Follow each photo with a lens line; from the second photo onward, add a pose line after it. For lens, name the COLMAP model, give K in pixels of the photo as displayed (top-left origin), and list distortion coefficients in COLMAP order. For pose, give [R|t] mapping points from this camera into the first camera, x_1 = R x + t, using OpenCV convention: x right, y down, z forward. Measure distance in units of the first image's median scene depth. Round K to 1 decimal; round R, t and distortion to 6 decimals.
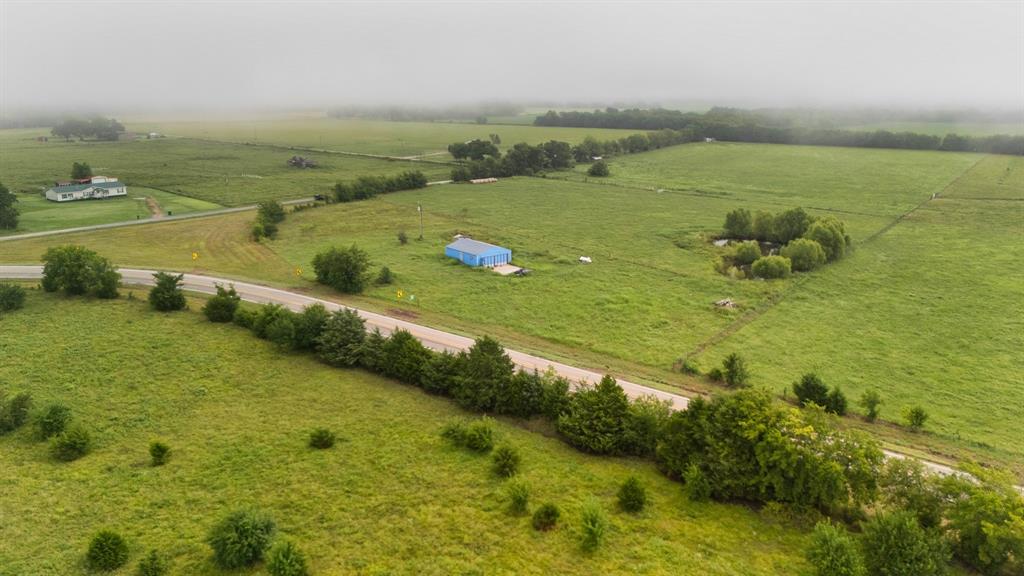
lens RADIAL K [[775.1, 0, 474.9], [0, 775.1, 287.4], [0, 0, 1]] dist [0.052975, -0.047160]
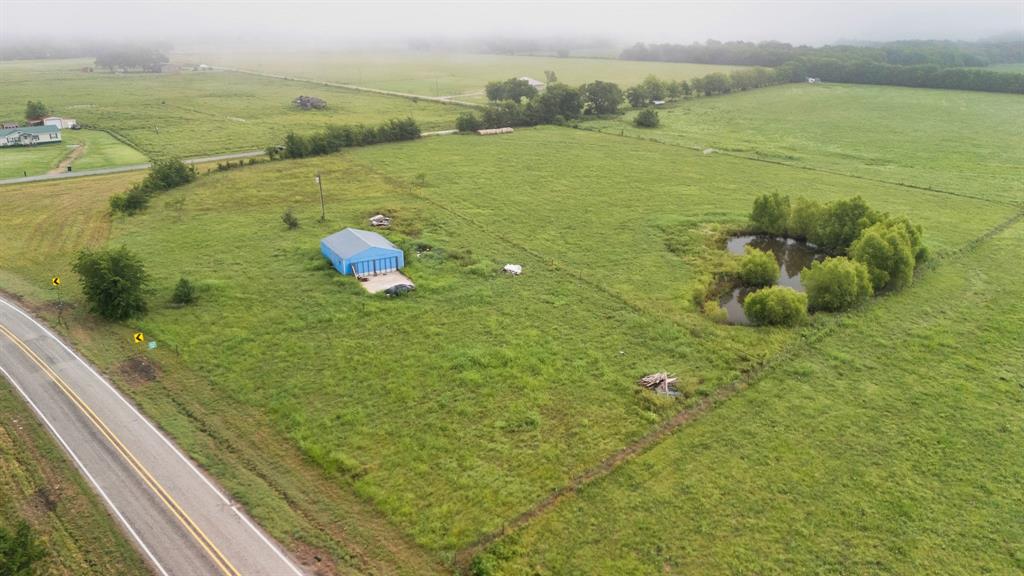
lens RADIAL K [[775.1, 0, 474.9], [0, 775.1, 287.4], [0, 0, 1]] dist [0.052975, -0.047160]
pose [[0.988972, 0.050501, -0.139228, 0.134374], [-0.038803, 0.995583, 0.085492, -0.050276], [0.142931, -0.079146, 0.986563, 0.203465]]
